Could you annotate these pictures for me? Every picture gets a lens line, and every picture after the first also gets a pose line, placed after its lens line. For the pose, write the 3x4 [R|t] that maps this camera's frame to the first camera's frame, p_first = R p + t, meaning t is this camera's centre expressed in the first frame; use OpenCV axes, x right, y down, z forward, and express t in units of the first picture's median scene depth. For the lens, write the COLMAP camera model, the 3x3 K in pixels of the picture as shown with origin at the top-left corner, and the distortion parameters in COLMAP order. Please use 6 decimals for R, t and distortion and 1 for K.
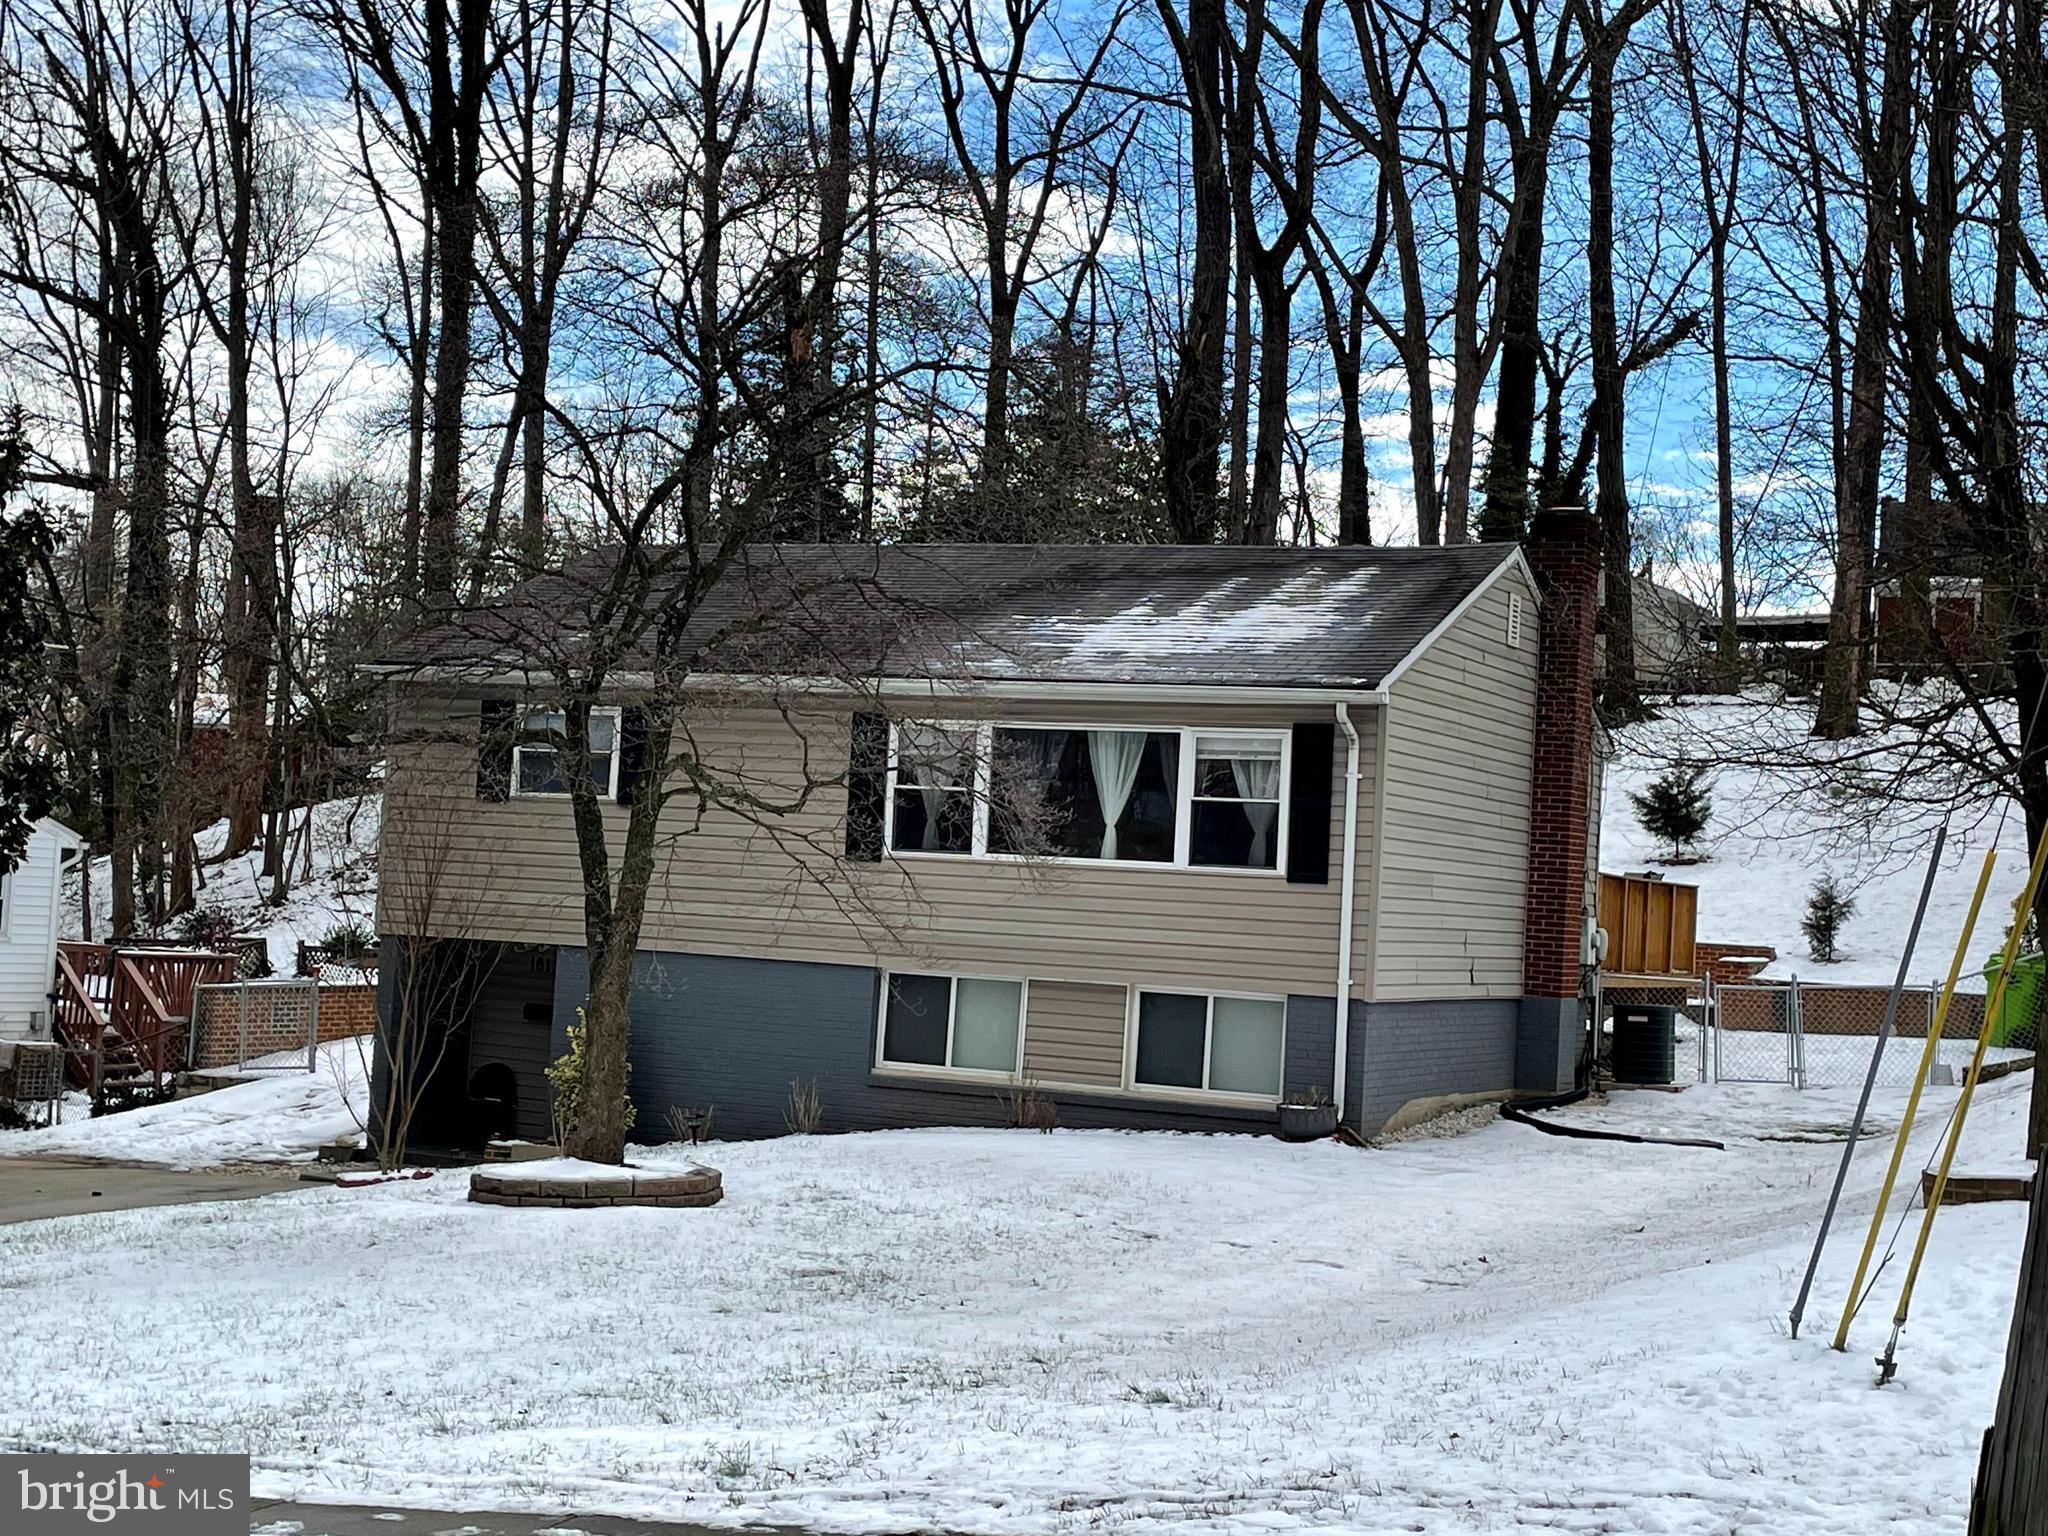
lens RADIAL K [[2983.0, 0, 1027.6], [0, 2983.0, 765.7], [0, 0, 1]] dist [0.091530, 0.000000]
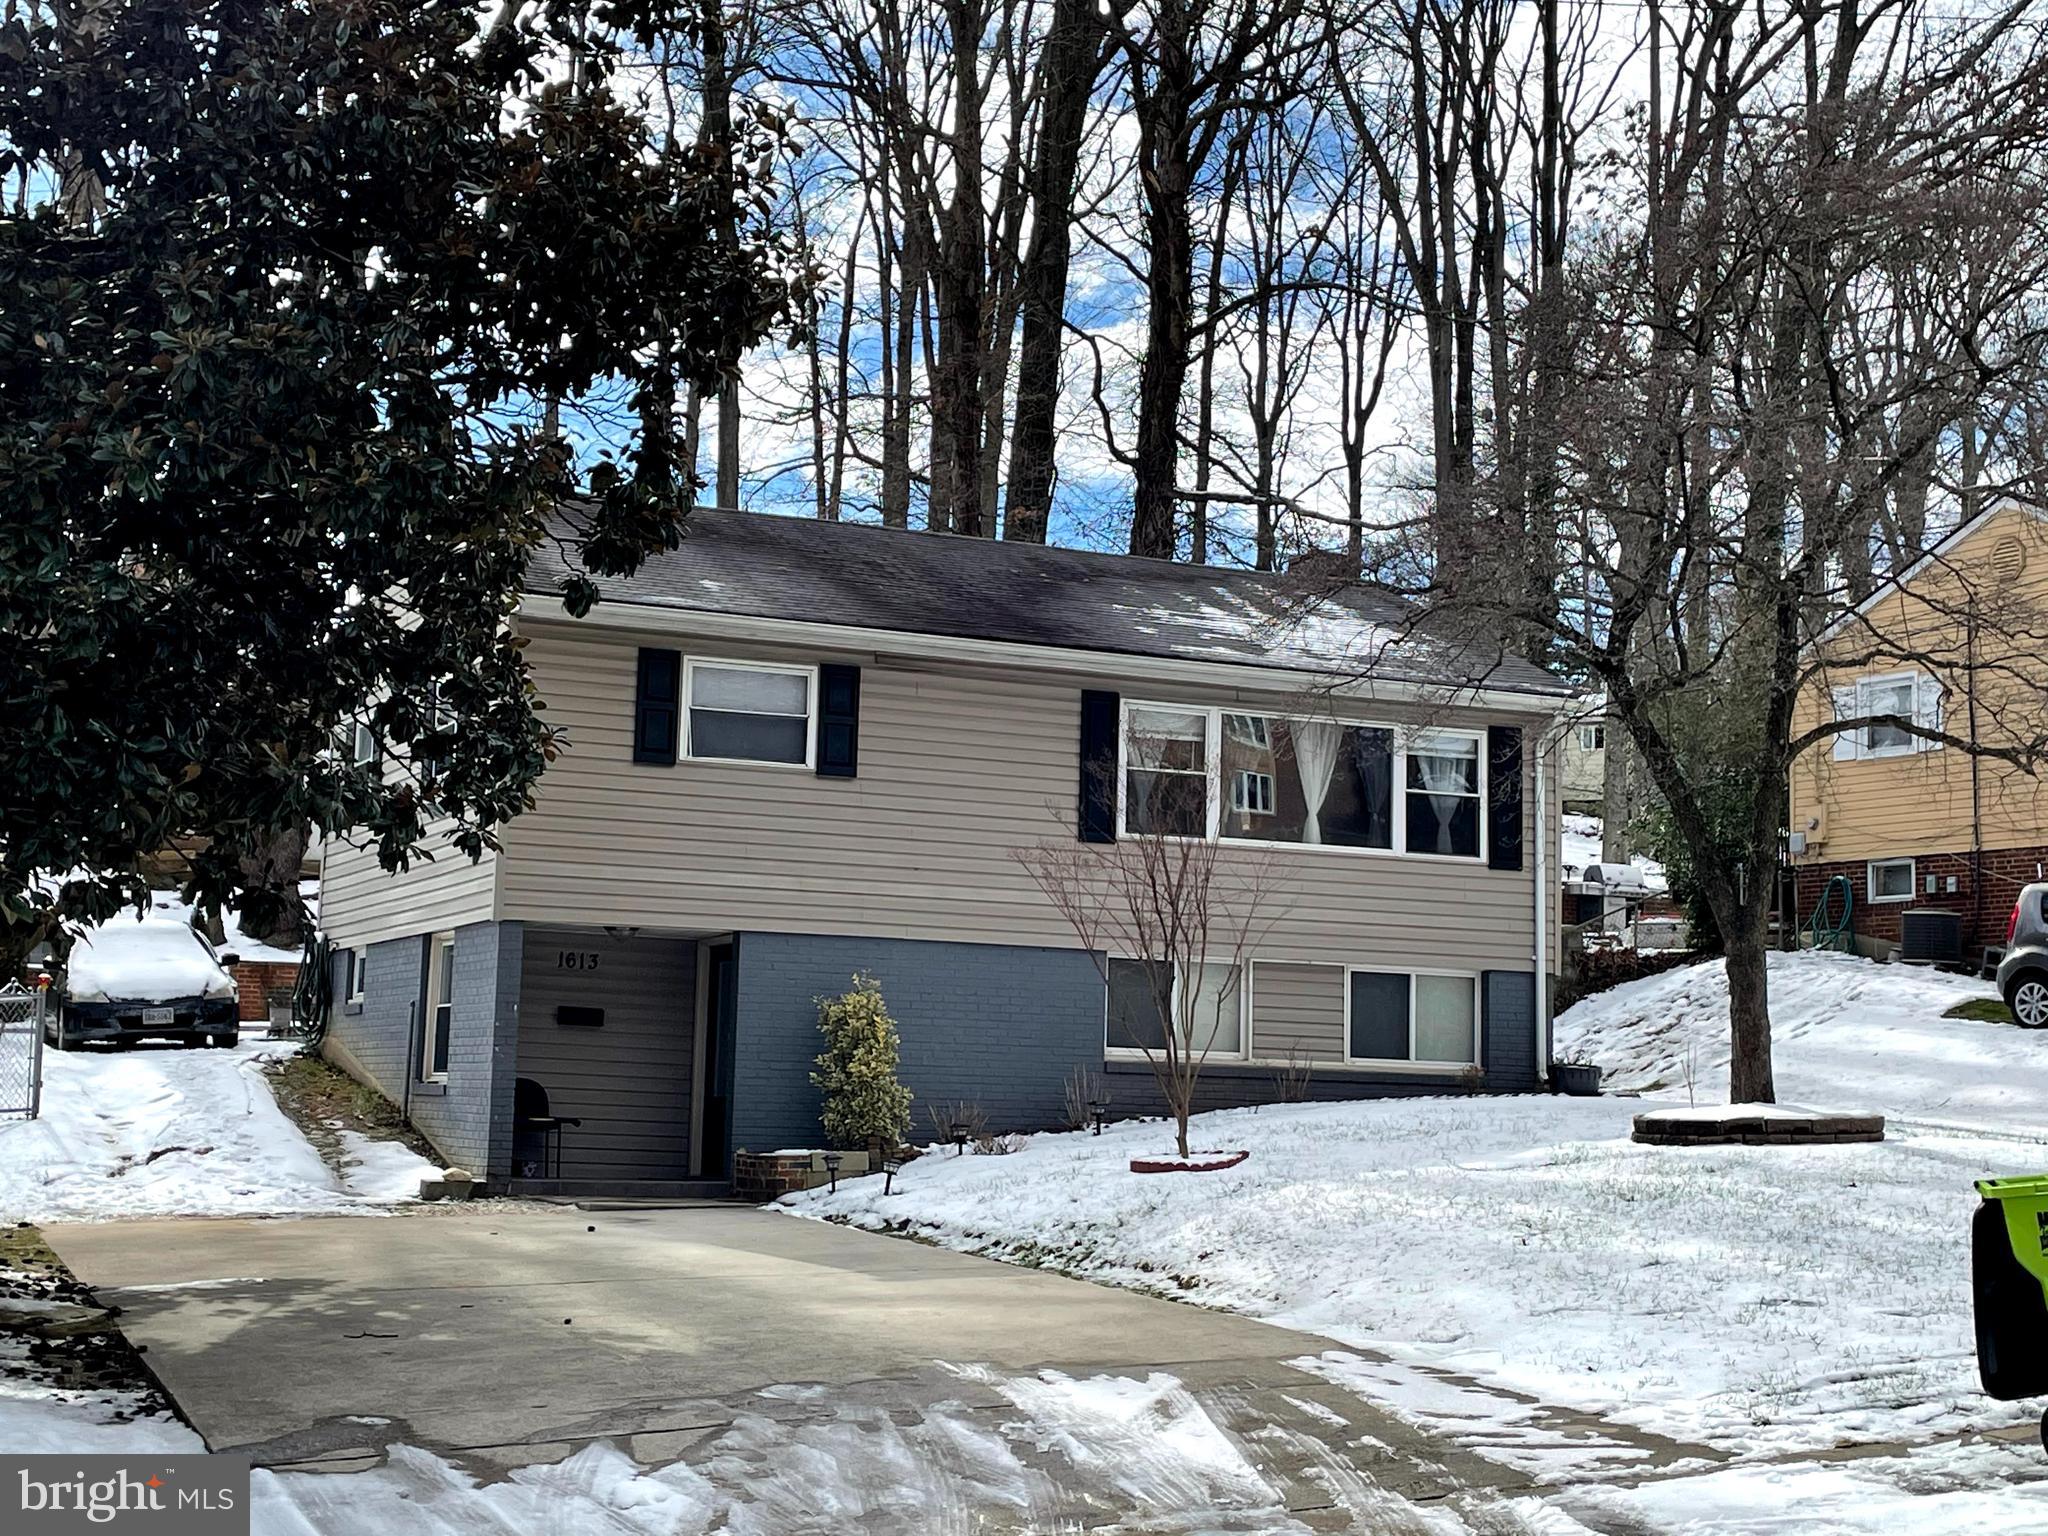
lens RADIAL K [[2983.0, 0, 1026.2], [0, 2983.0, 769.0], [0, 0, 1]] dist [0.091530, 0.000000]
pose [[0.645897, 0.048011, 0.761914, -0.845200], [-0.026504, 0.998829, -0.040471, 0.049788], [-0.762965, 0.005946, 0.646413, 0.399718]]
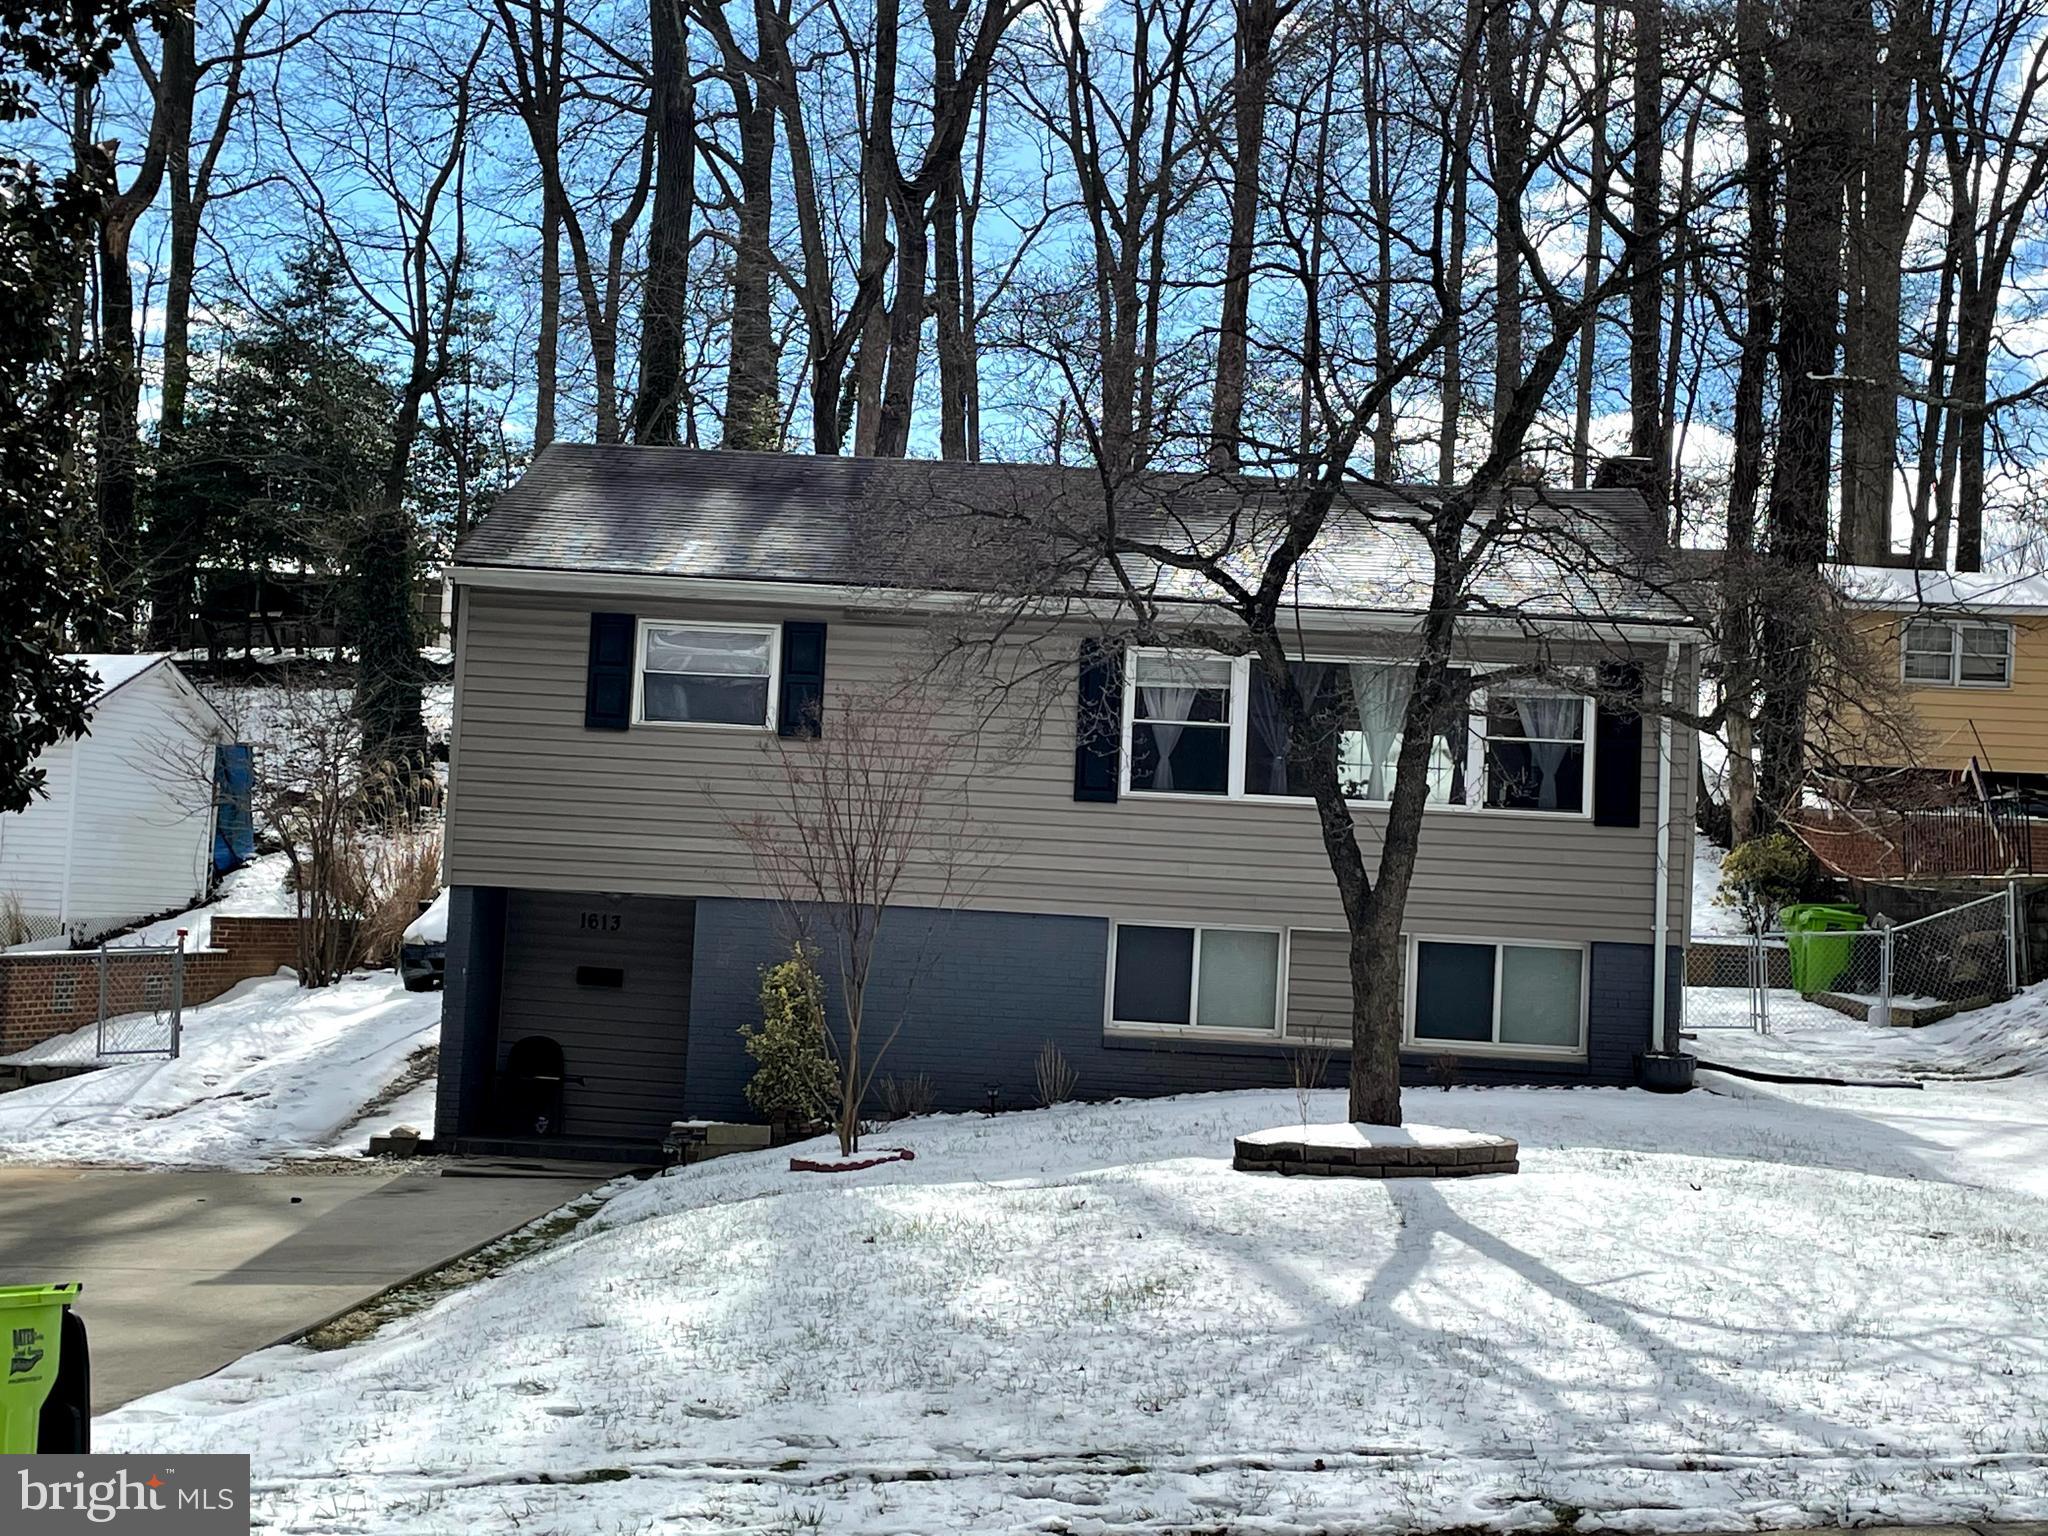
lens RADIAL K [[2983.0, 0, 1026.7], [0, 2983.0, 772.2], [0, 0, 1]] dist [0.091530, 0.000000]
pose [[0.917466, 0.014971, 0.397532, -0.452713], [-0.018058, 0.999829, 0.004024, 0.020381], [-0.397403, -0.010871, 0.917580, 0.178130]]
